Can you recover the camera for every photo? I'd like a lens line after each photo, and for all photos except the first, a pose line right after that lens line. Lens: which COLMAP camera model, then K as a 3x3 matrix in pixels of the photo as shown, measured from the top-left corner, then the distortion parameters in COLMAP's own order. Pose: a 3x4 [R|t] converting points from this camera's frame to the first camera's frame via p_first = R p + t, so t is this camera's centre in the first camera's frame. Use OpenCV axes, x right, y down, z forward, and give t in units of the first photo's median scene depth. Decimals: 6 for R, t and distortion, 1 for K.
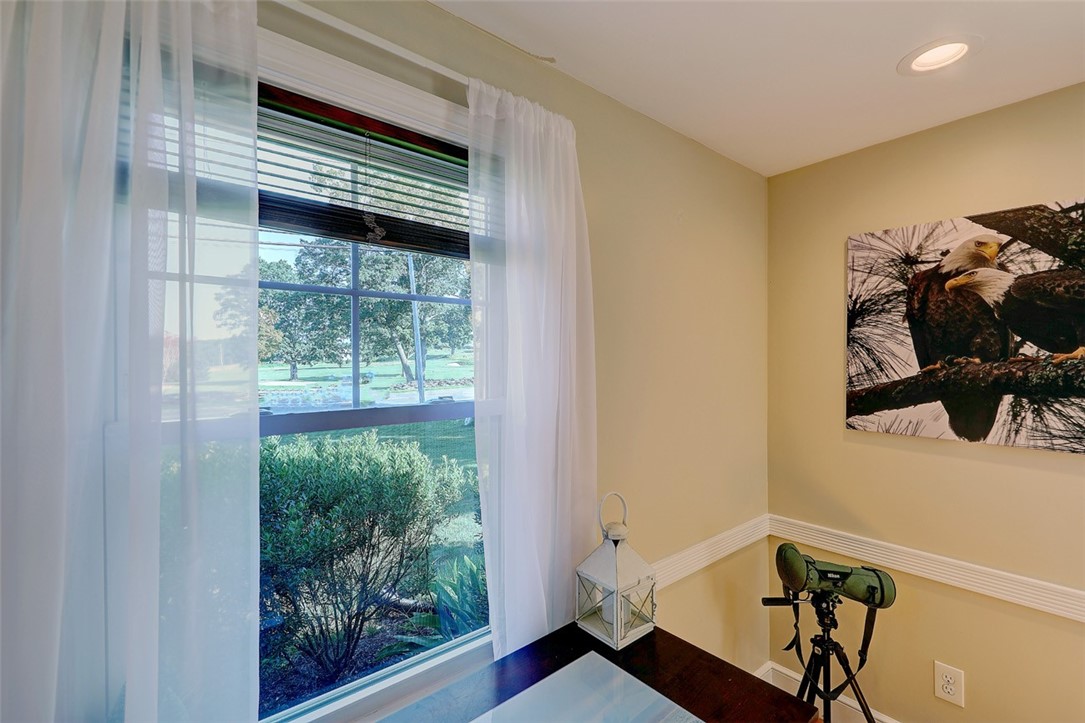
lens RADIAL K [[476.1, 0, 540.1], [0, 476.1, 364.8], [0, 0, 1]] dist [0.001575, 0.000300]
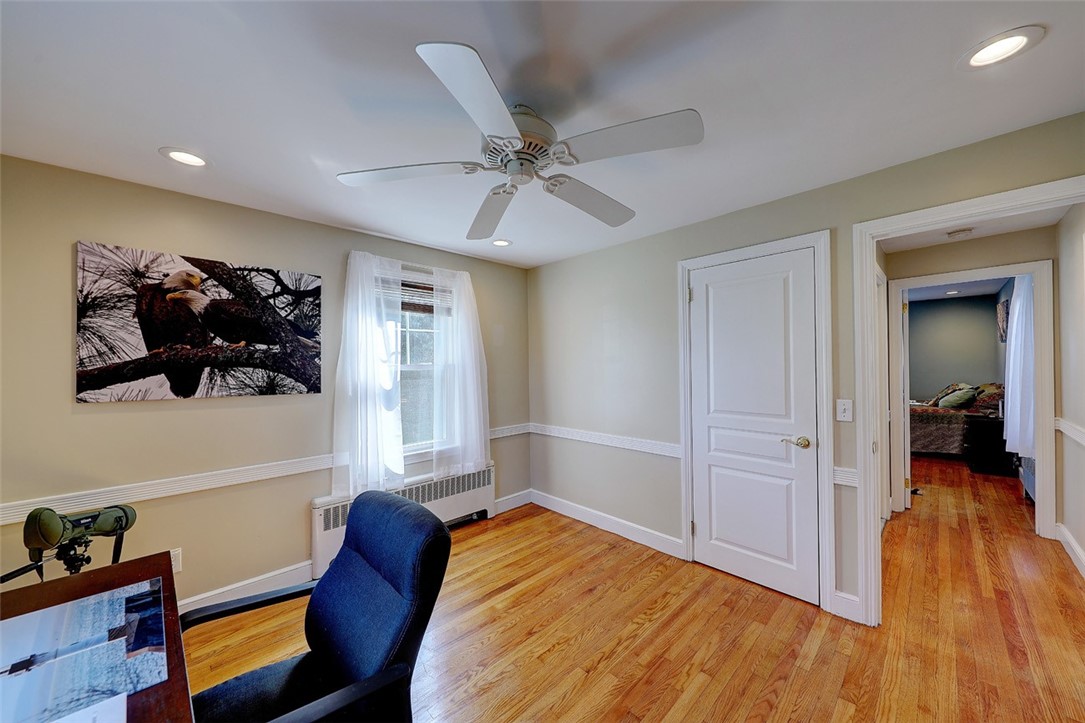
lens RADIAL K [[386.8, 0, 542.5], [0, 386.8, 361.5], [0, 0, 1]] dist [0.000537, -0.000013]
pose [[-0.077176, 0.010043, 0.996967, -0.445671], [0.017198, 0.999814, -0.008740, 0.067163], [-0.996869, 0.016471, -0.077334, -0.081614]]
